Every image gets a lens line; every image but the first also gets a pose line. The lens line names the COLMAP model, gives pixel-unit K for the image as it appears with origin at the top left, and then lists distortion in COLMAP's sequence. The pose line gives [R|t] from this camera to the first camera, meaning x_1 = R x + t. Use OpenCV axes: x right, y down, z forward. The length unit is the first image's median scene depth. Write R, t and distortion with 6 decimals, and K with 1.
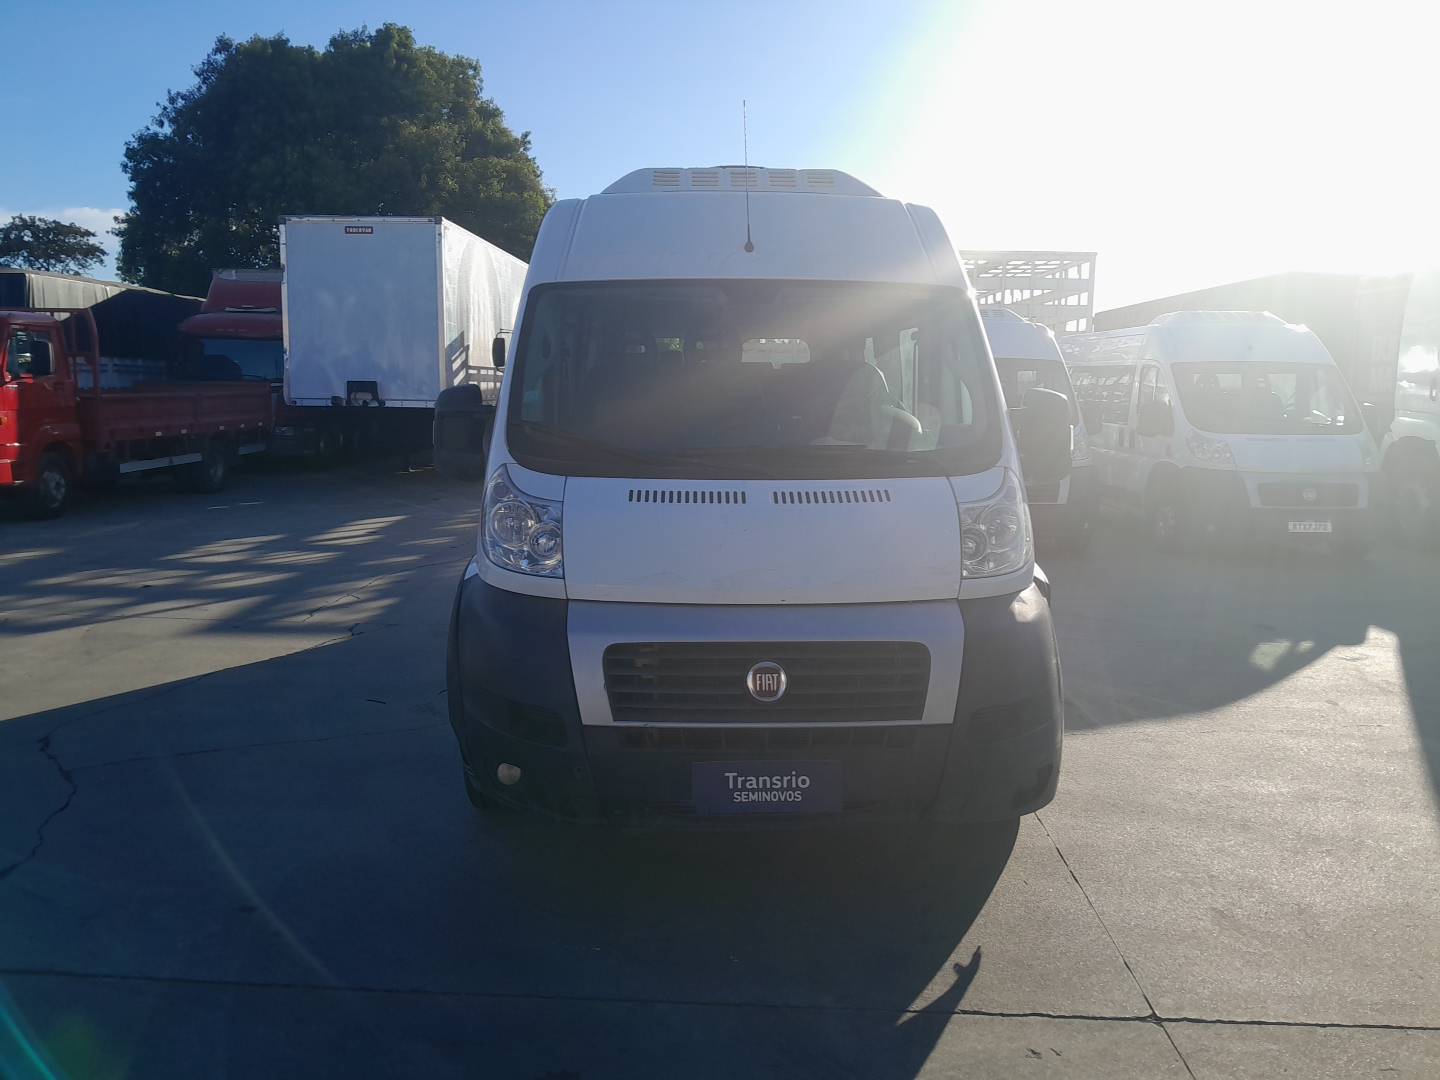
lens RADIAL K [[1155.7, 0, 720.0], [0, 1155.7, 540.0], [0, 0, 1]] dist [0.001555, -0.001337]
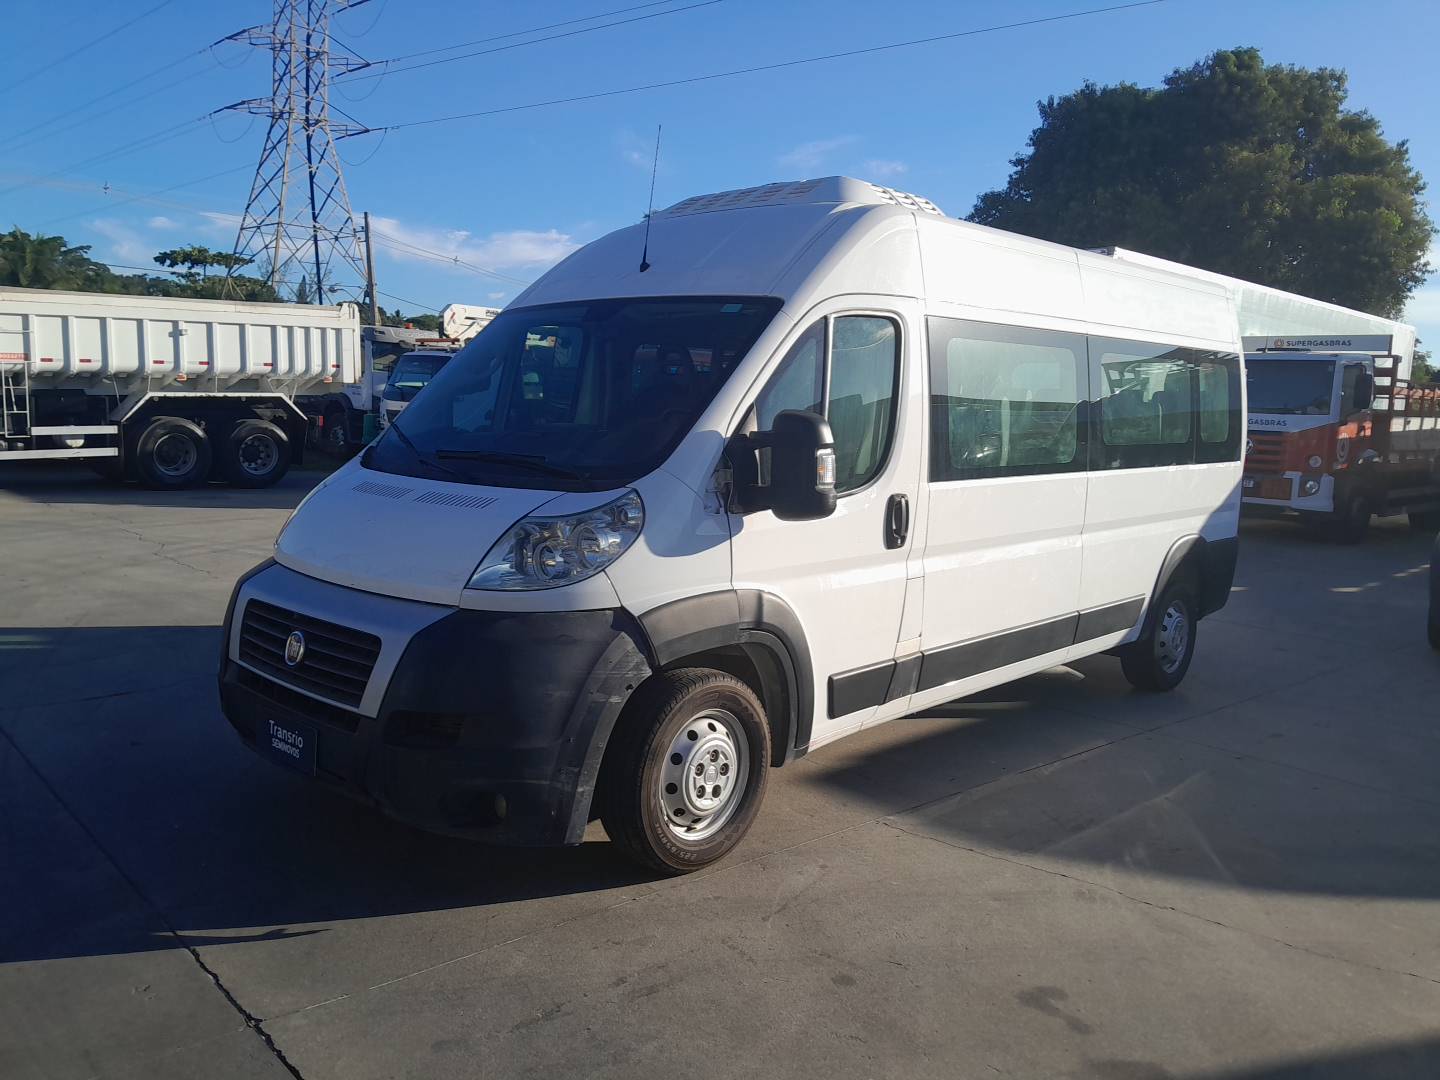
lens RADIAL K [[1145.4, 0, 723.5], [0, 1145.4, 548.3], [0, 0, 1]] dist [-0.008926, -0.009859]
pose [[0.693324, 0.105325, -0.712887, 0.139058], [-0.123298, 0.992012, 0.026649, -0.007080], [0.709999, 0.069422, 0.700772, 0.060498]]
